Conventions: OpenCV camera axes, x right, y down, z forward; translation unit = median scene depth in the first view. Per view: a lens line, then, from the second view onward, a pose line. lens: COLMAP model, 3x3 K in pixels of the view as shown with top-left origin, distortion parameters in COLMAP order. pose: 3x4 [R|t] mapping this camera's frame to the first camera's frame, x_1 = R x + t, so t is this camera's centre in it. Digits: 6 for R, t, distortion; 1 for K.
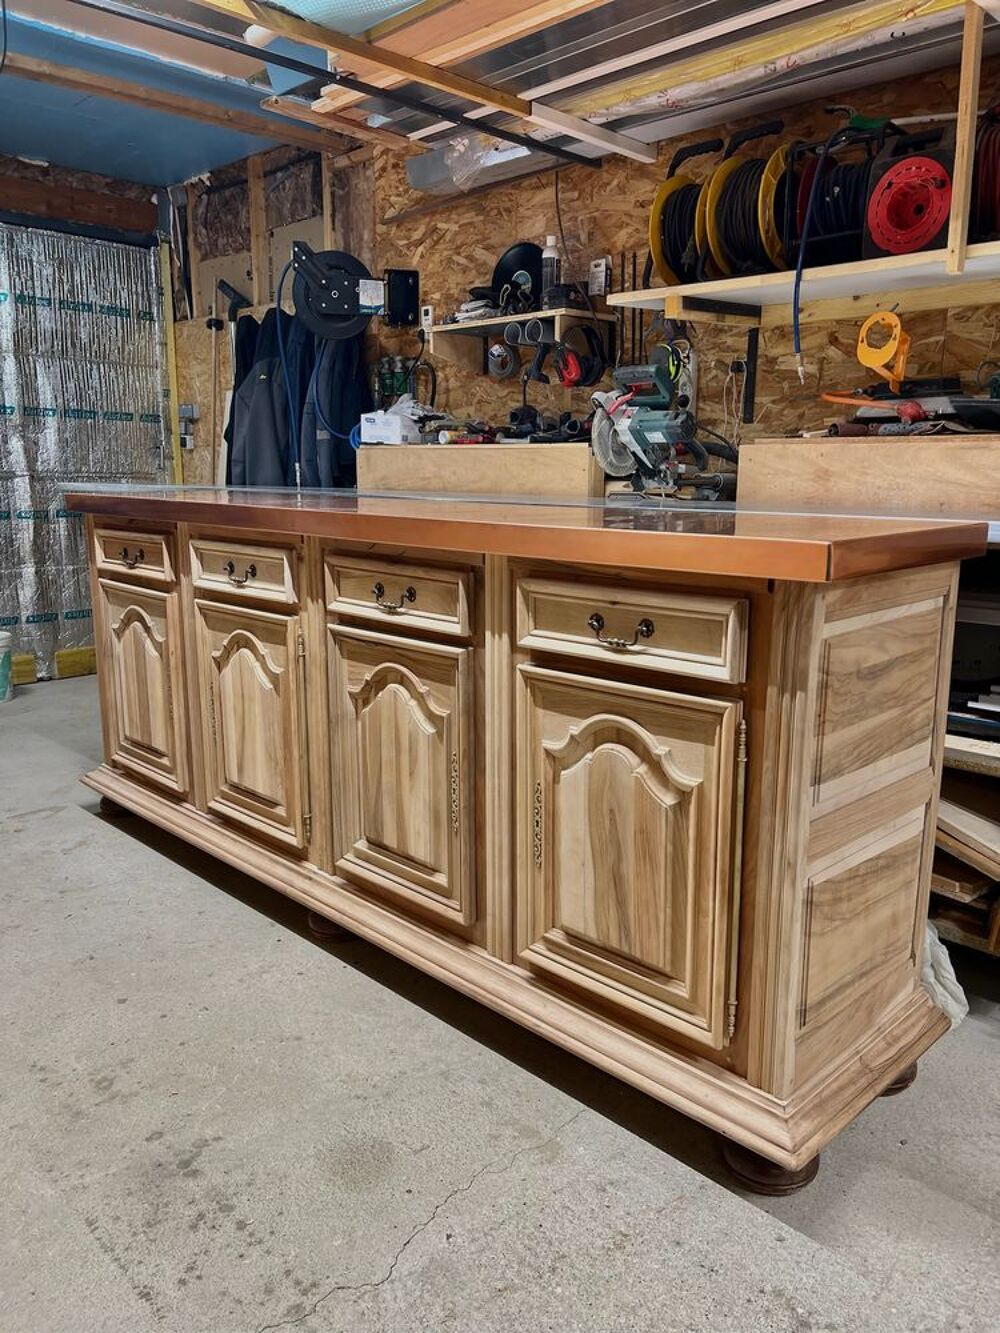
lens RADIAL K [[998.3, 0, 500.0], [0, 998.3, 666.5], [0, 0, 1]] dist [0.061105, -0.067602]
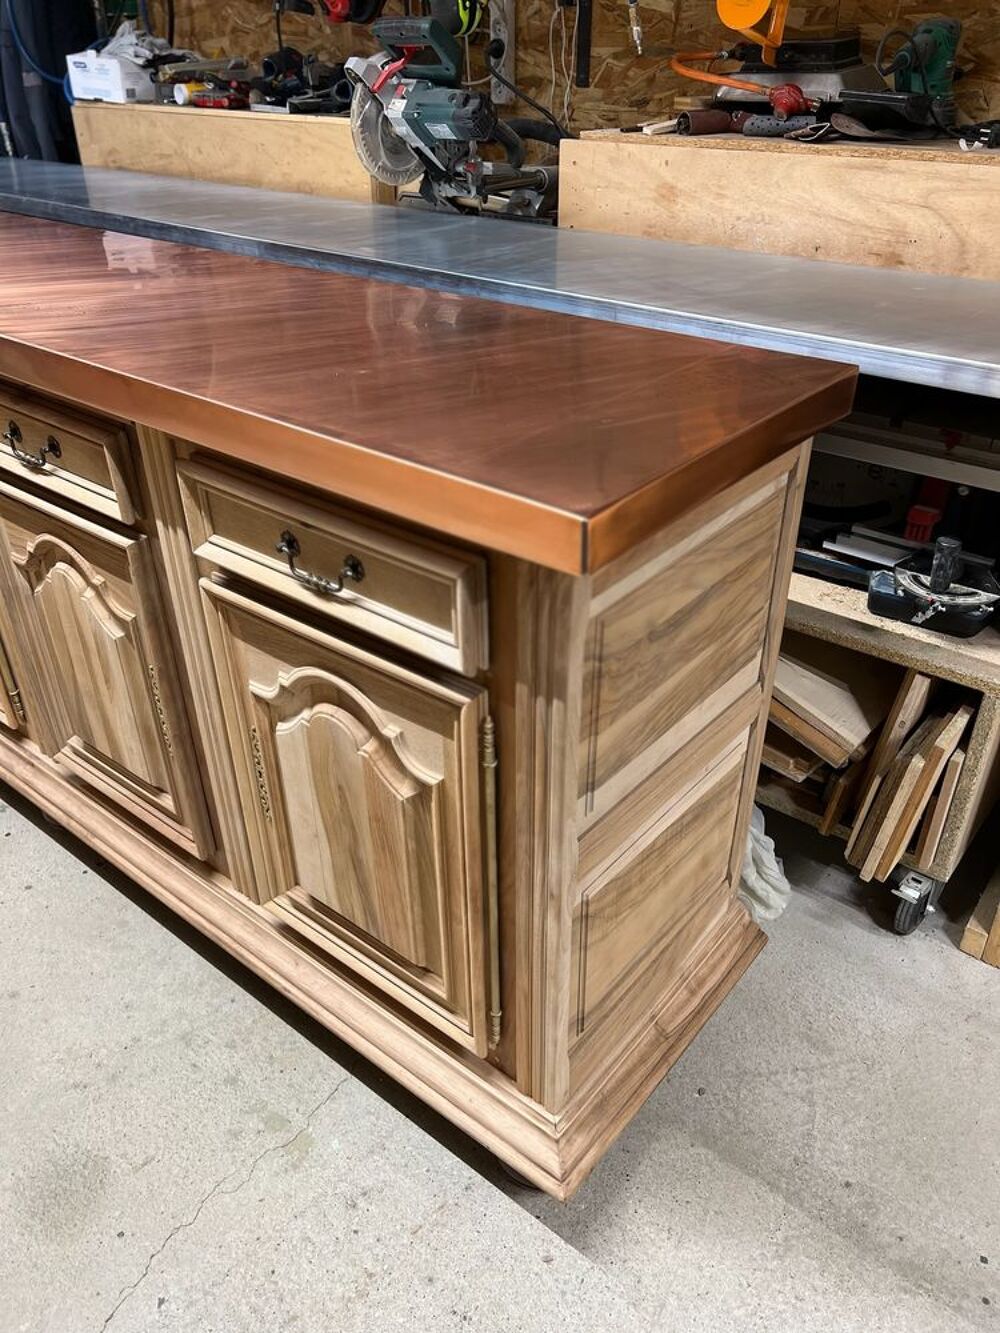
lens RADIAL K [[1009.4, 0, 500.0], [0, 1009.4, 666.5], [0, 0, 1]] dist [0.064053, -0.088104]
pose [[0.993741, -0.067123, 0.089292, 0.143453], [0.031809, 0.936276, 0.349823, -0.168731], [-0.107083, -0.344793, 0.932551, 0.267591]]
